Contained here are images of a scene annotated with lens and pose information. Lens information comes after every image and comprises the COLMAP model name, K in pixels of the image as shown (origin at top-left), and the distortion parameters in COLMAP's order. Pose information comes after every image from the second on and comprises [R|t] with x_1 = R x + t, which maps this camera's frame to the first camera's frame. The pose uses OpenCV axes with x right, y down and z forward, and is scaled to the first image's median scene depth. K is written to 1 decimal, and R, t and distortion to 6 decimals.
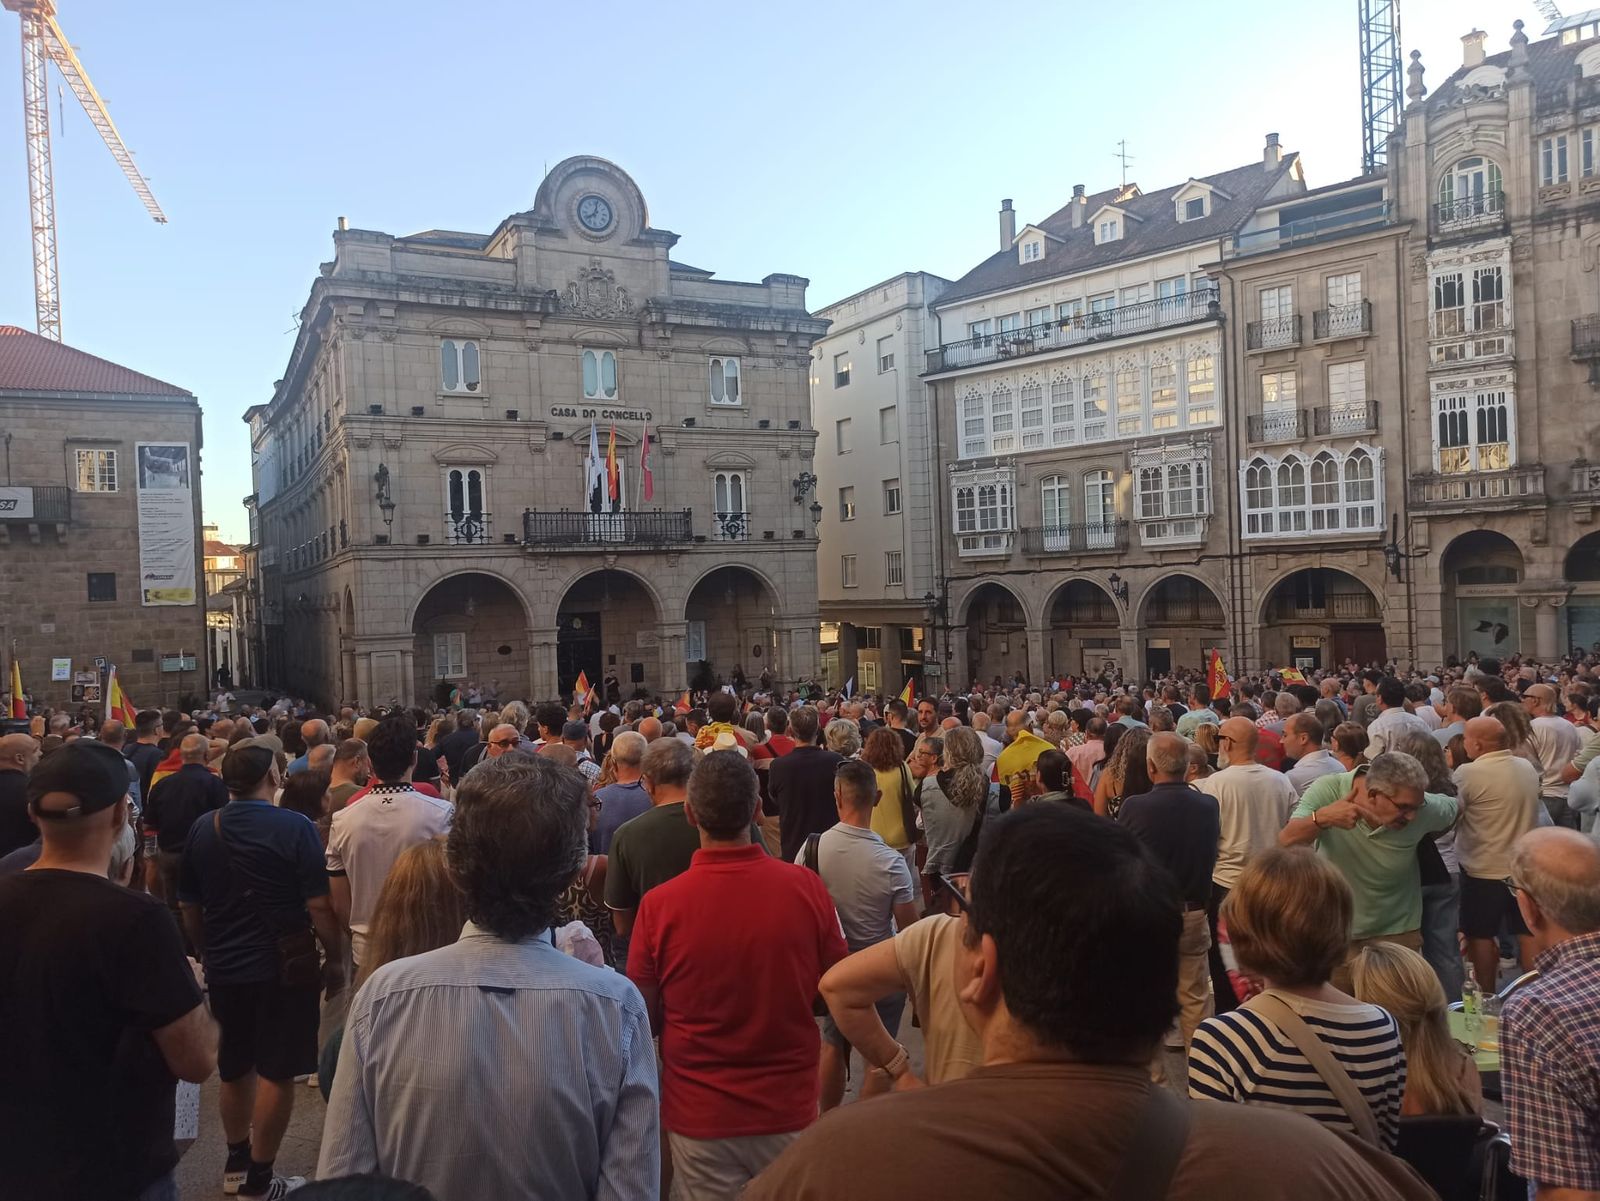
lens RADIAL K [[1178.9, 0, 800.0], [0, 1178.9, 600.5], [0, 0, 1]] dist [0.058548, -0.054453]
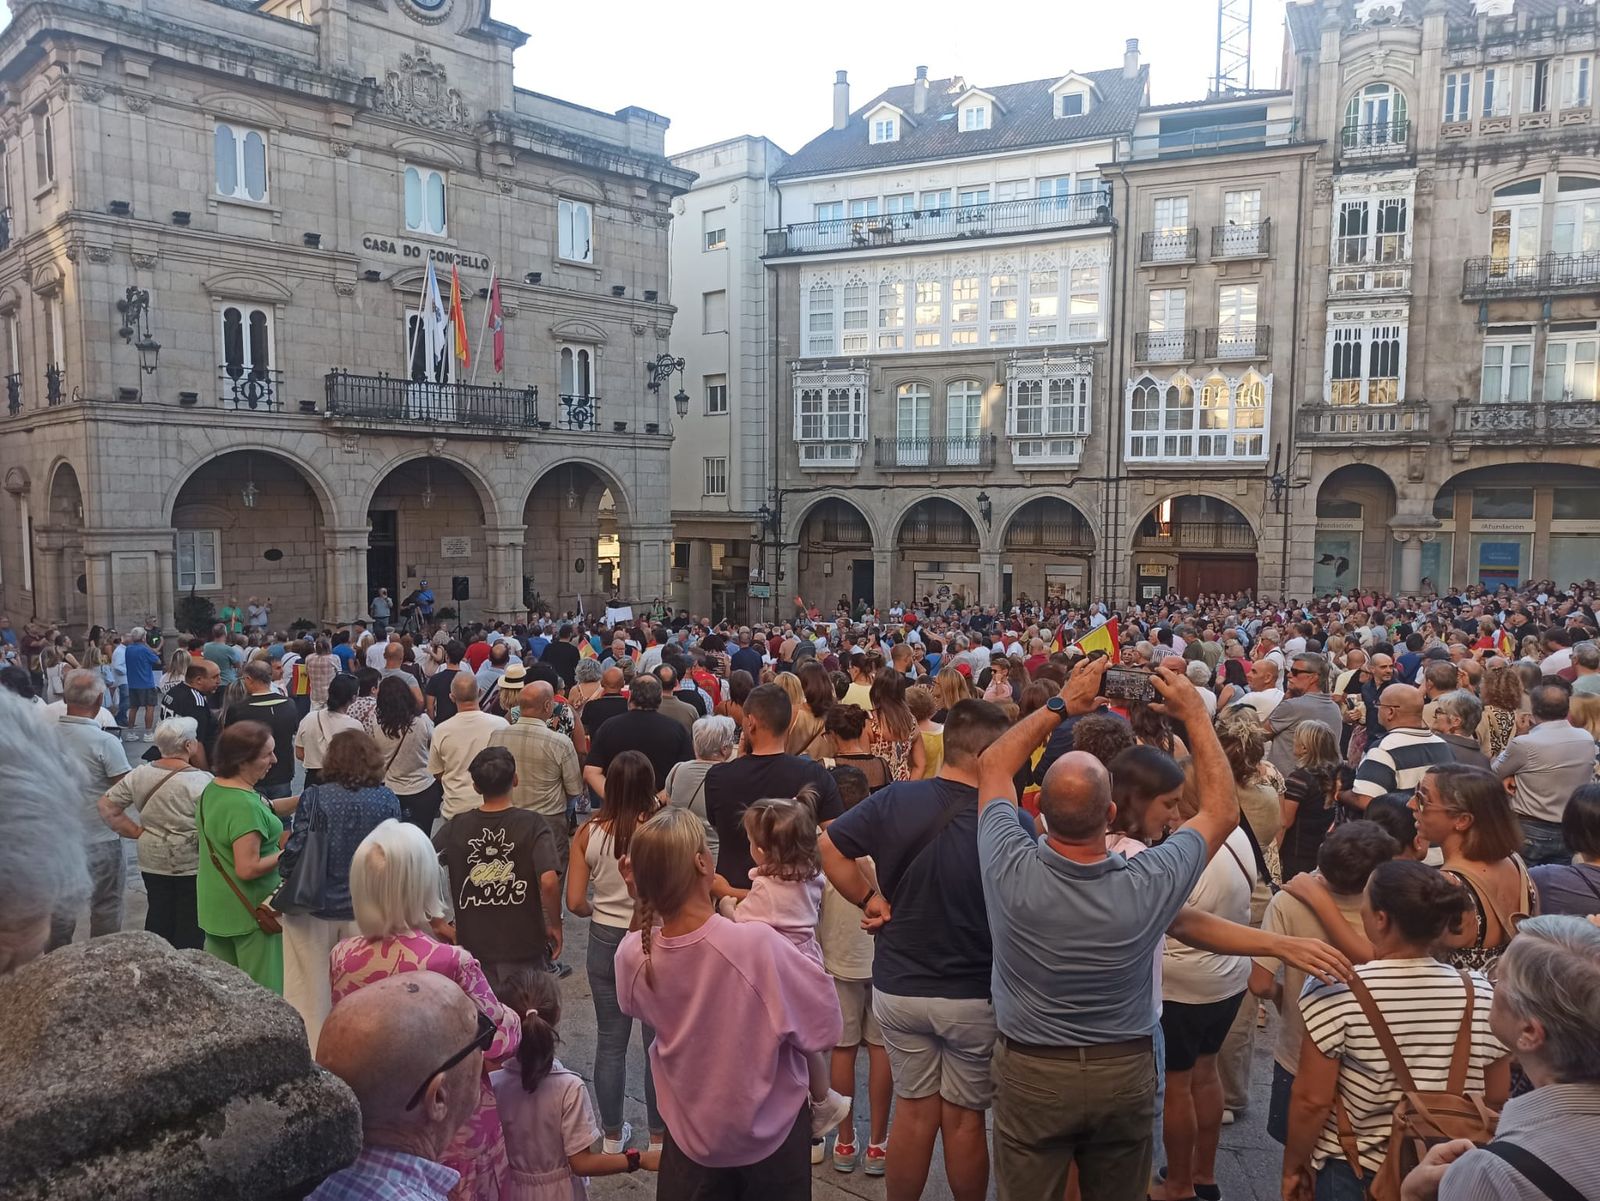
lens RADIAL K [[1178.9, 0, 800.0], [0, 1178.9, 600.5], [0, 0, 1]] dist [0.058548, -0.054453]
pose [[0.949250, 0.017341, 0.314044, -0.177424], [-0.038744, 0.997321, 0.062040, 0.010952], [-0.312127, -0.071059, 0.947379, 0.169912]]
